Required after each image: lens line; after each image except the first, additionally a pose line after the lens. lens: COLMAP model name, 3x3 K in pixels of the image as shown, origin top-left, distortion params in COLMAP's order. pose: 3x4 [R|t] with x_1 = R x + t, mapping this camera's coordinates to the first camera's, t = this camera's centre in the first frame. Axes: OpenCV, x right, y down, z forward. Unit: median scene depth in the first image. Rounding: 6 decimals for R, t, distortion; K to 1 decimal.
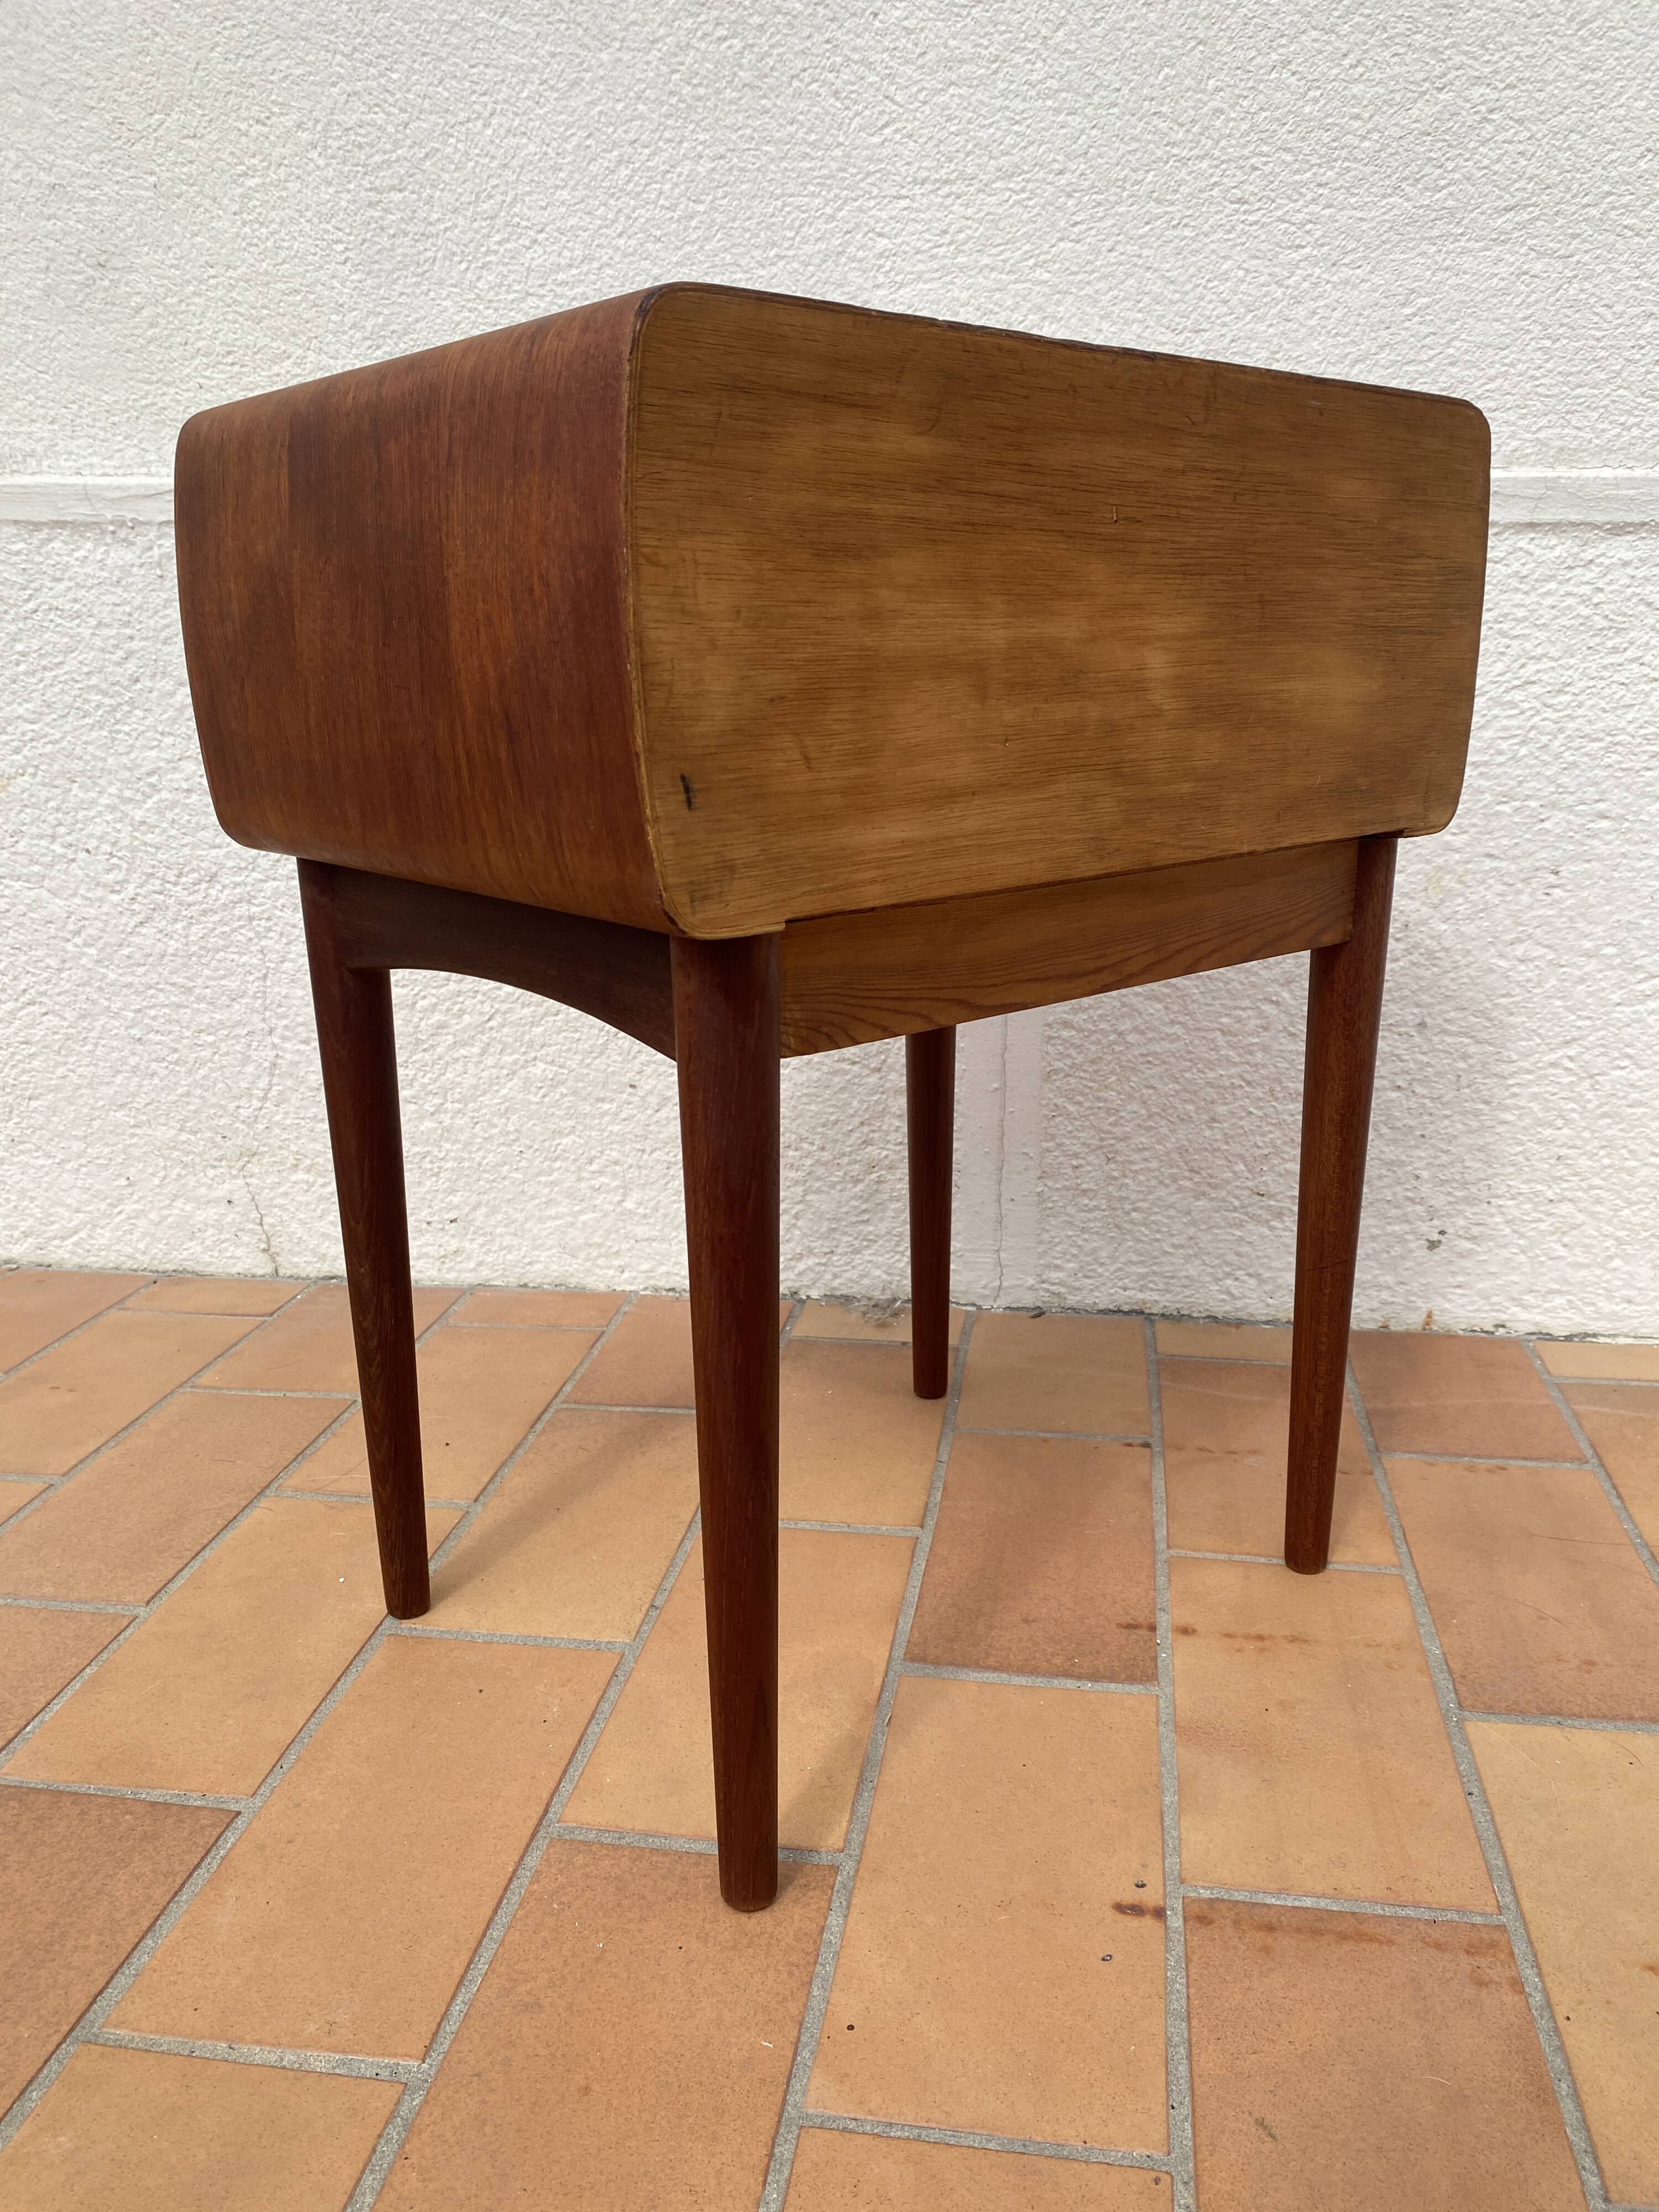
lens RADIAL K [[1721.9, 0, 855.3], [0, 1721.9, 1125.7], [0, 0, 1]] dist [0.009385, -0.010911]
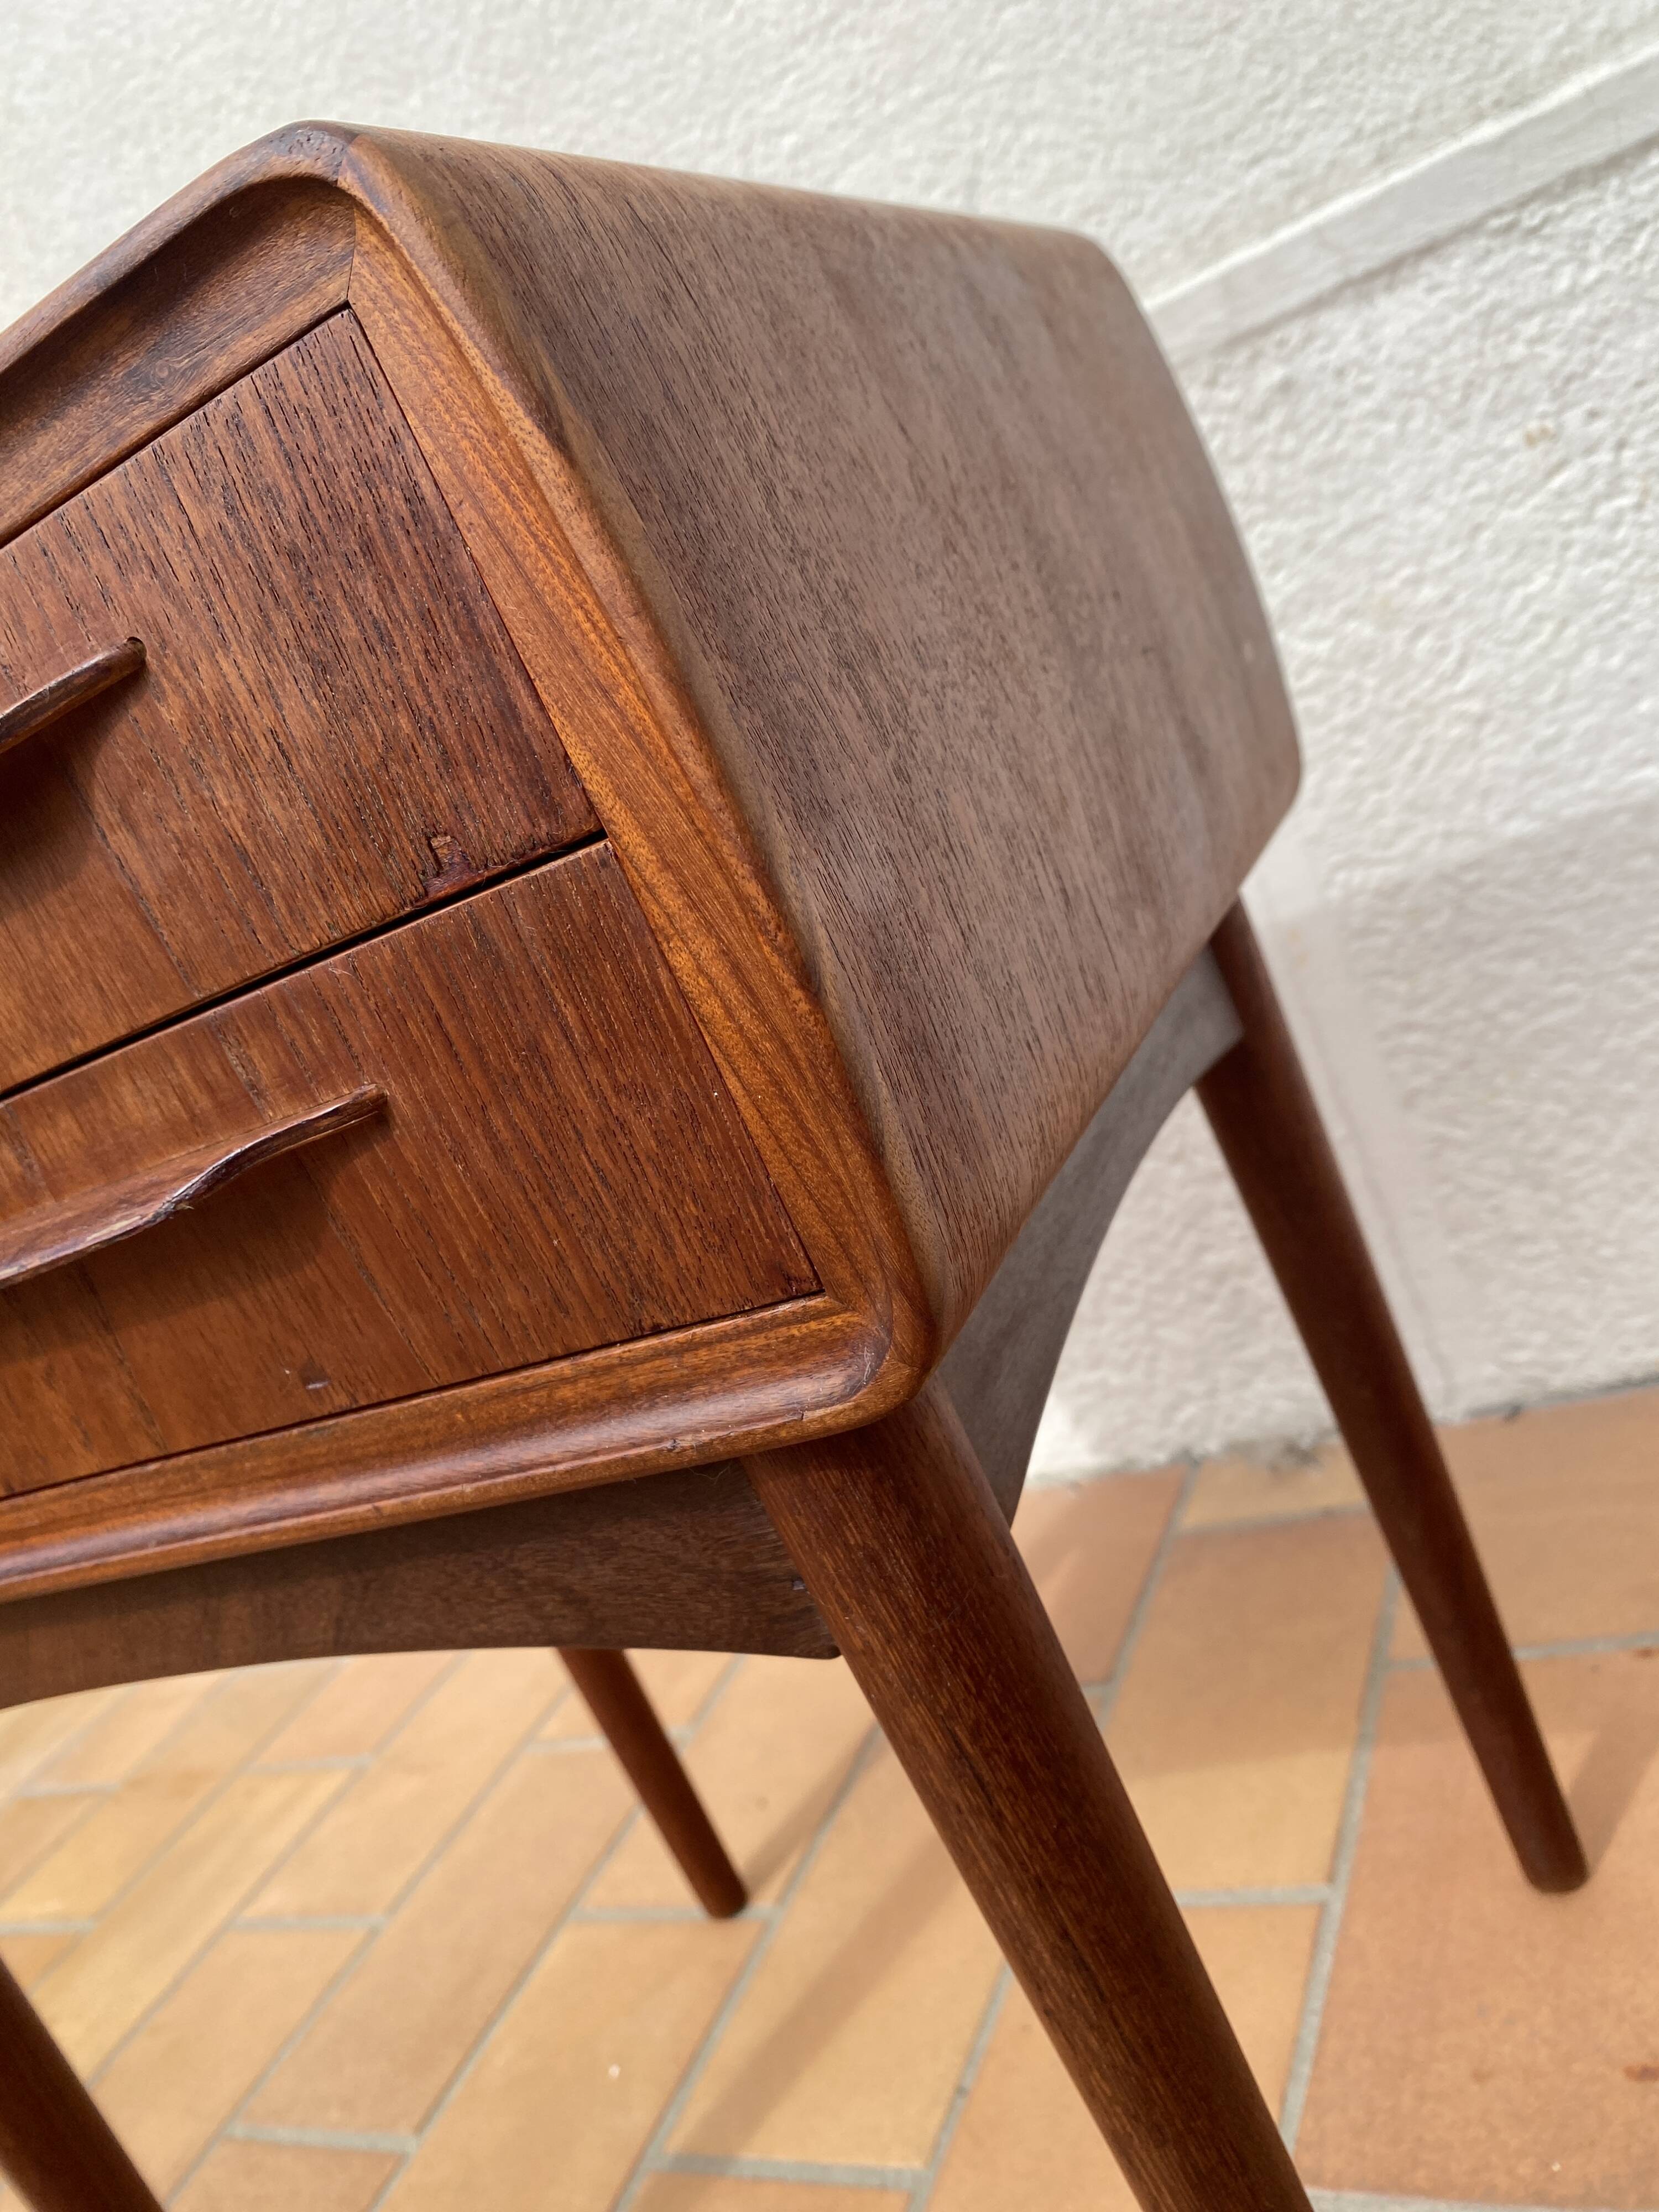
lens RADIAL K [[1721.9, 0, 830.2], [0, 1721.9, 1118.1], [0, 0, 1]] dist [0.009385, -0.010911]
pose [[0.879926, -0.298258, -0.369828, 0.178438], [0.312247, 0.949722, -0.023006, -0.087149], [0.358095, -0.095235, 0.928815, 0.269818]]
